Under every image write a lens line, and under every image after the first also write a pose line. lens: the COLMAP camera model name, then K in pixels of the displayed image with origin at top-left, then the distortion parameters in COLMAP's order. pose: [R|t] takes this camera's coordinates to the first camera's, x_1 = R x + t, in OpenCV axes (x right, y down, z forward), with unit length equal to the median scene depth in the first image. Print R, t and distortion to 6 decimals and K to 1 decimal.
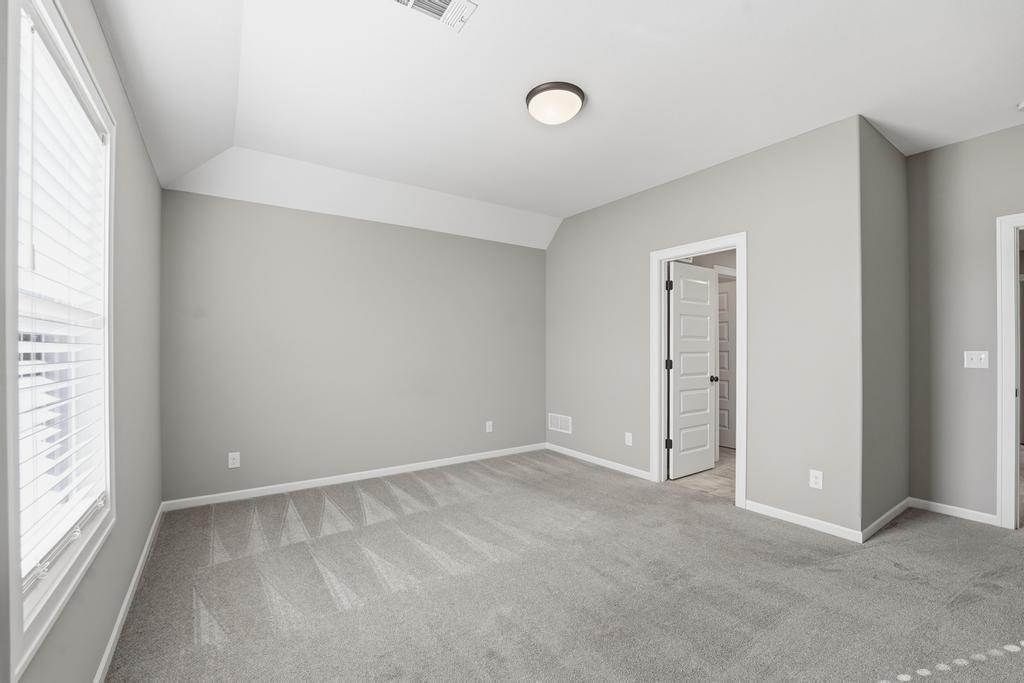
lens RADIAL K [[423.9, 0, 511.3], [0, 423.9, 348.7], [0, 0, 1]] dist [-0.011764, -0.000604]
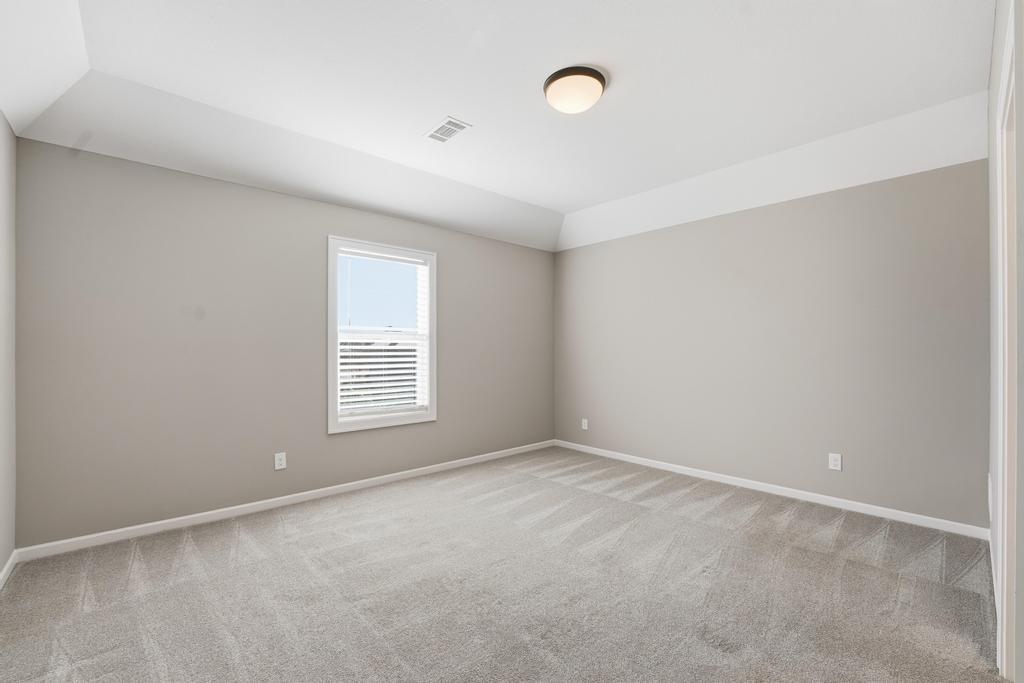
lens RADIAL K [[423.9, 0, 508.8], [0, 423.9, 346.5], [0, 0, 1]] dist [-0.011764, -0.000604]
pose [[0.137533, -0.007032, -0.990472, 0.766649], [0.001822, 0.999975, -0.006846, 0.003773], [0.990496, -0.000863, 0.137542, 0.540149]]
